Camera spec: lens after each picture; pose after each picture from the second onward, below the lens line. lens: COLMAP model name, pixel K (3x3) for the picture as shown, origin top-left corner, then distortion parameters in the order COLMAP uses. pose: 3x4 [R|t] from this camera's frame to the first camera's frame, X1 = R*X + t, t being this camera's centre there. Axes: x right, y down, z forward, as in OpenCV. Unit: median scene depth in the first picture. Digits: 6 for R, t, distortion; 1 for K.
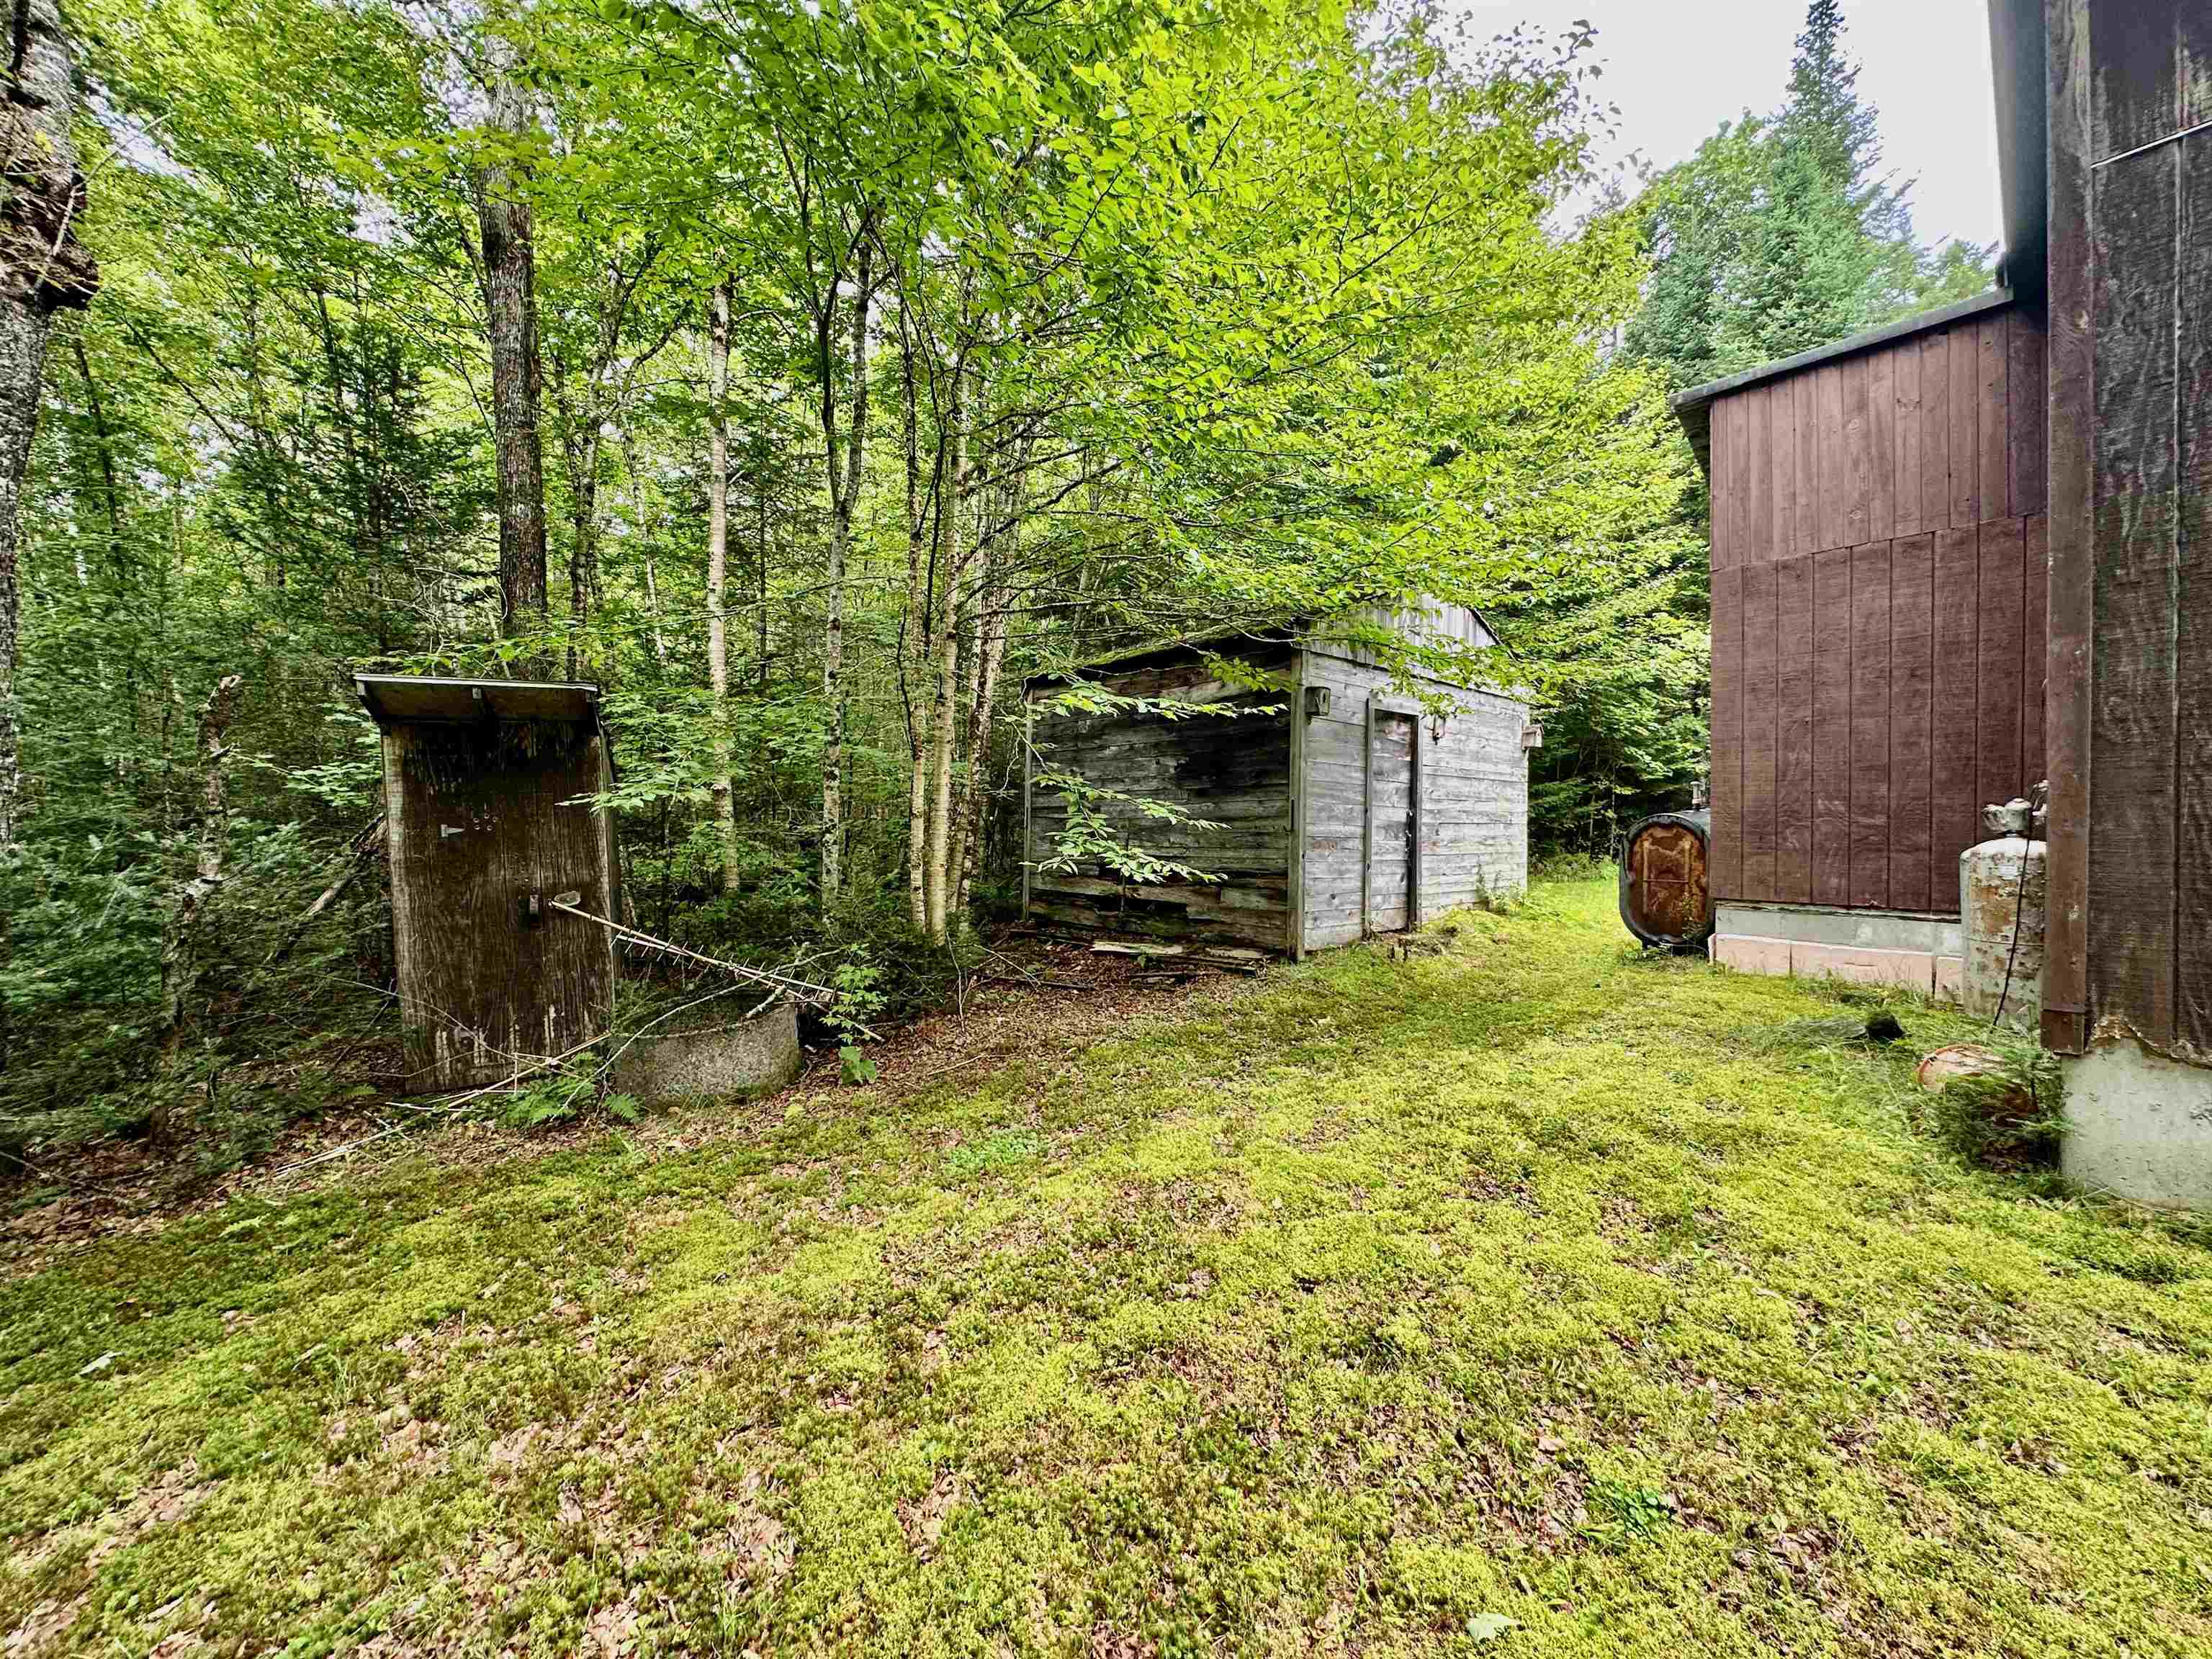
lens RADIAL K [[887.2, 0, 1105.0], [0, 887.2, 828.0], [0, 0, 1]] dist [-0.000851, 0.000733]
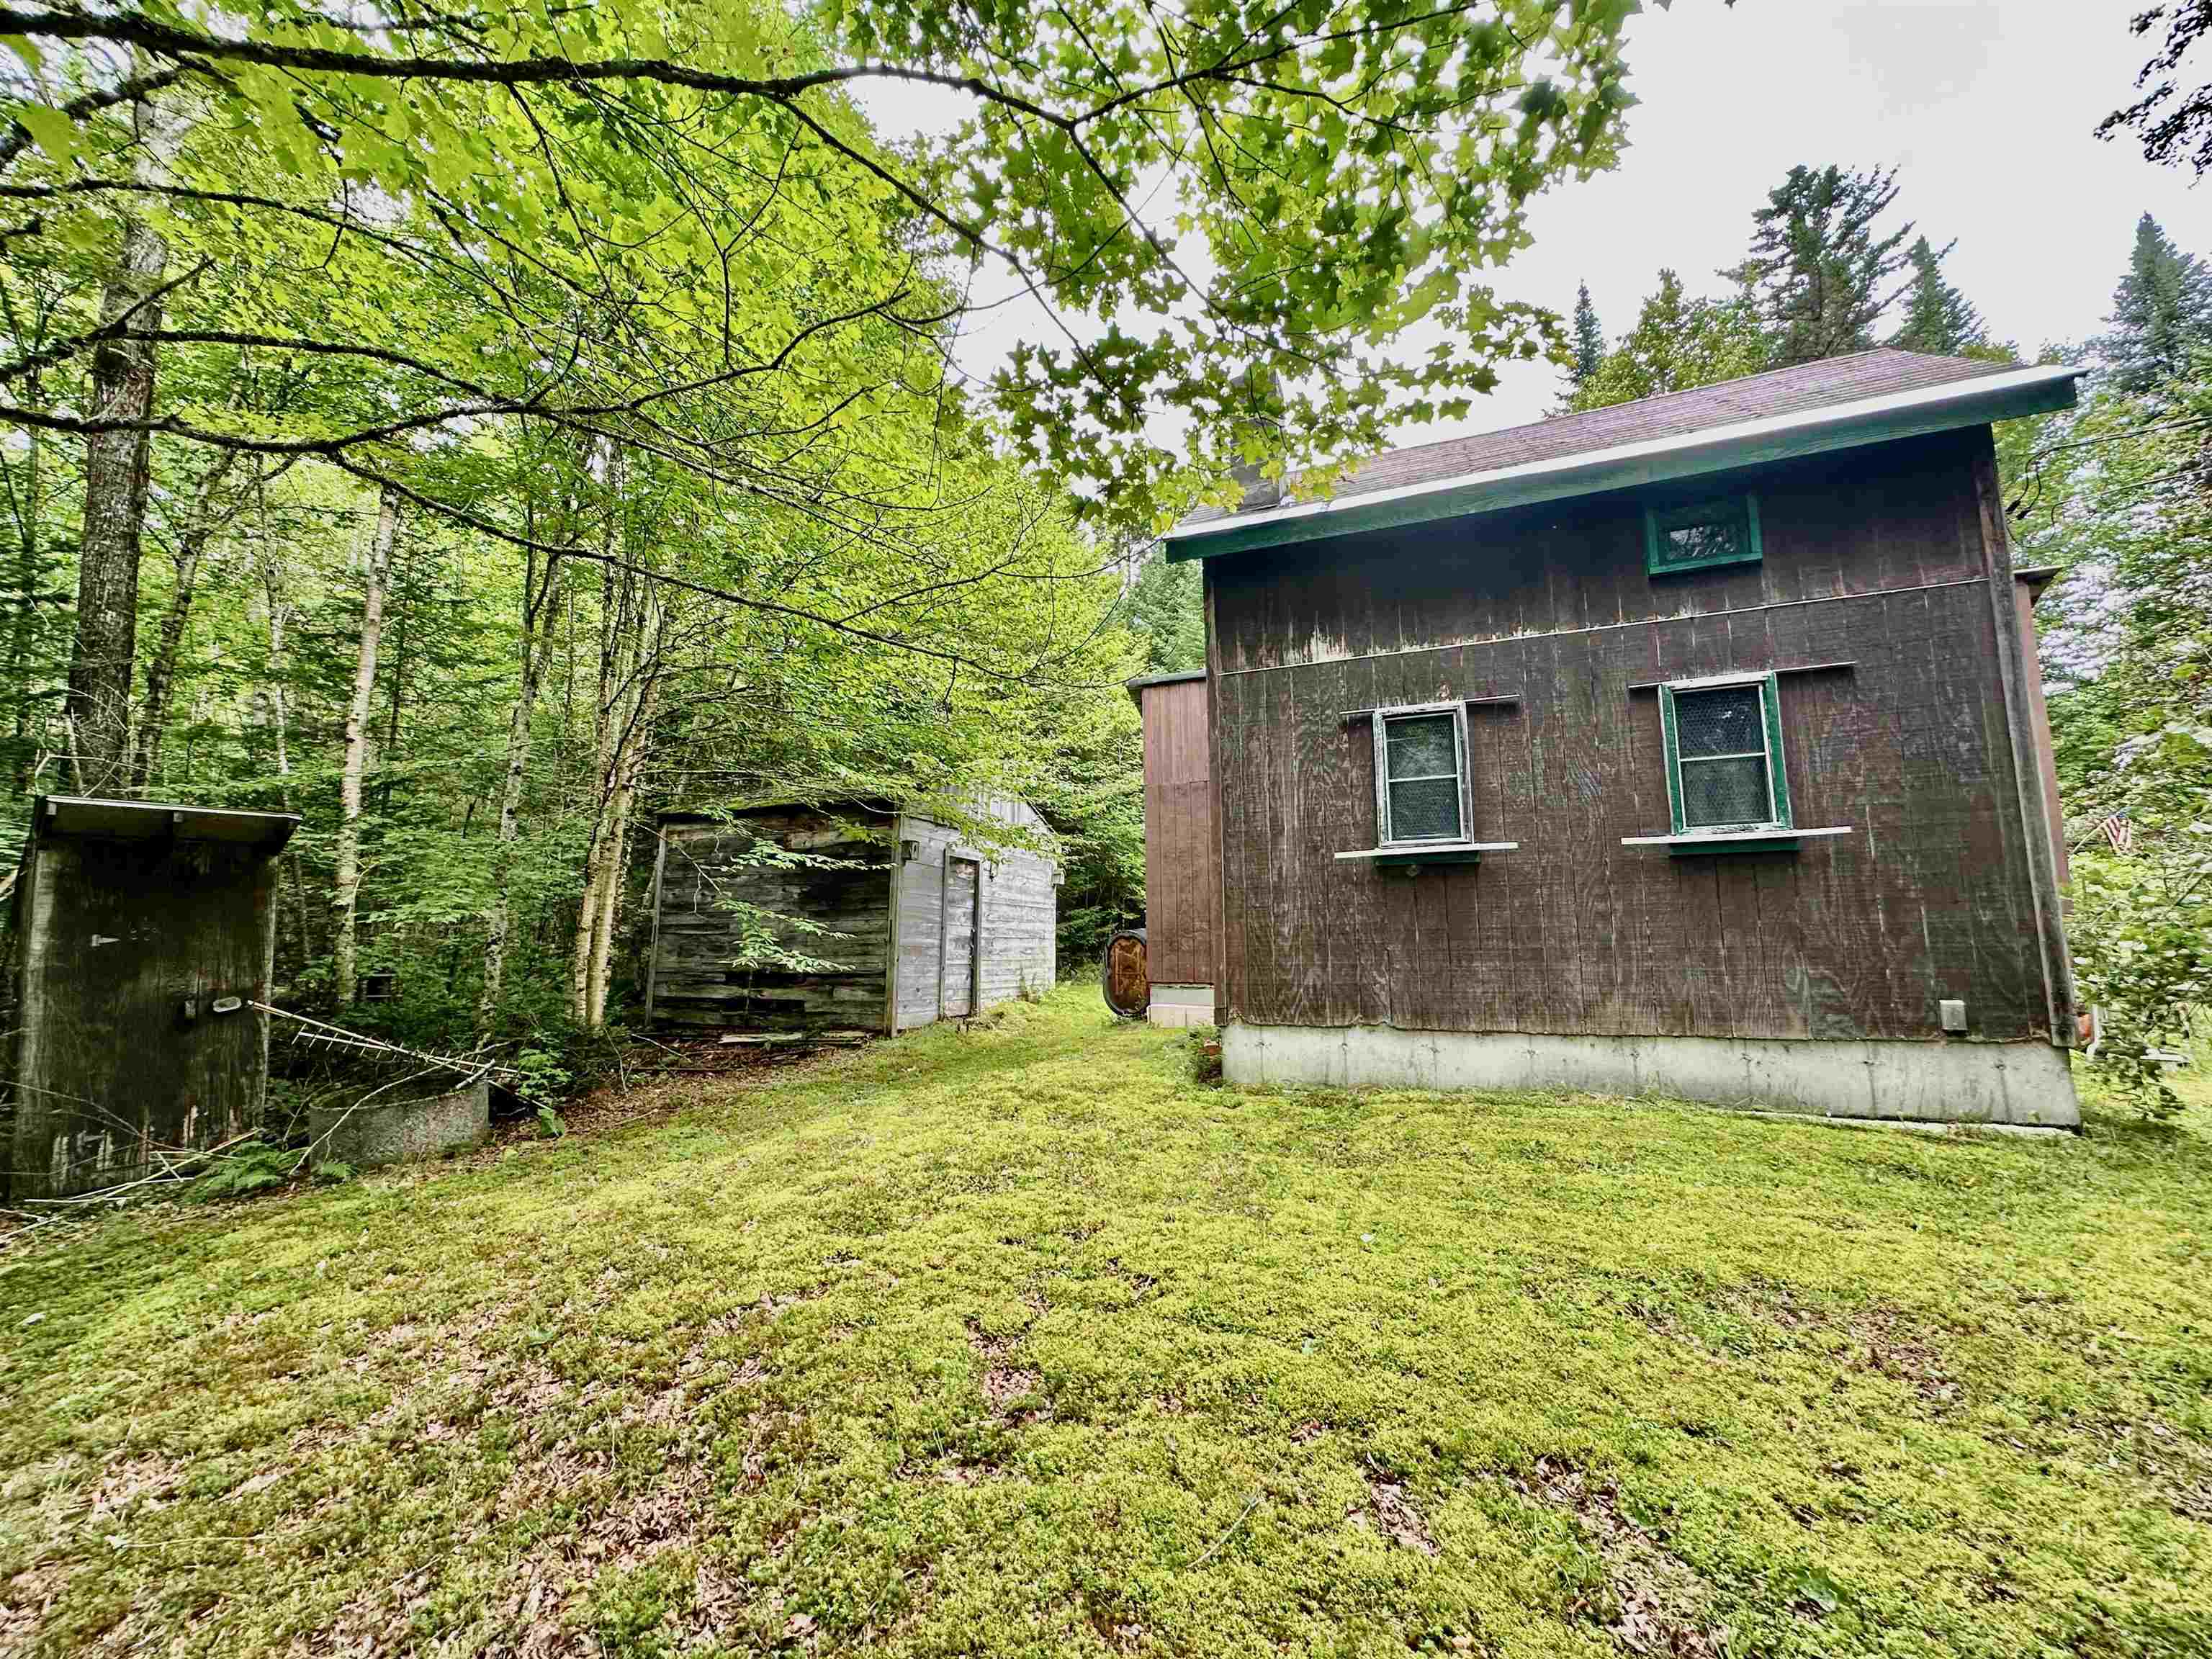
lens RADIAL K [[887.2, 0, 1104.5], [0, 887.2, 835.9], [0, 0, 1]] dist [-0.000851, 0.000733]
pose [[0.894998, 0.051470, 0.443091, -0.111063], [0.005876, 0.991874, -0.127085, 0.016393], [-0.446031, 0.116344, 0.887423, -0.396927]]
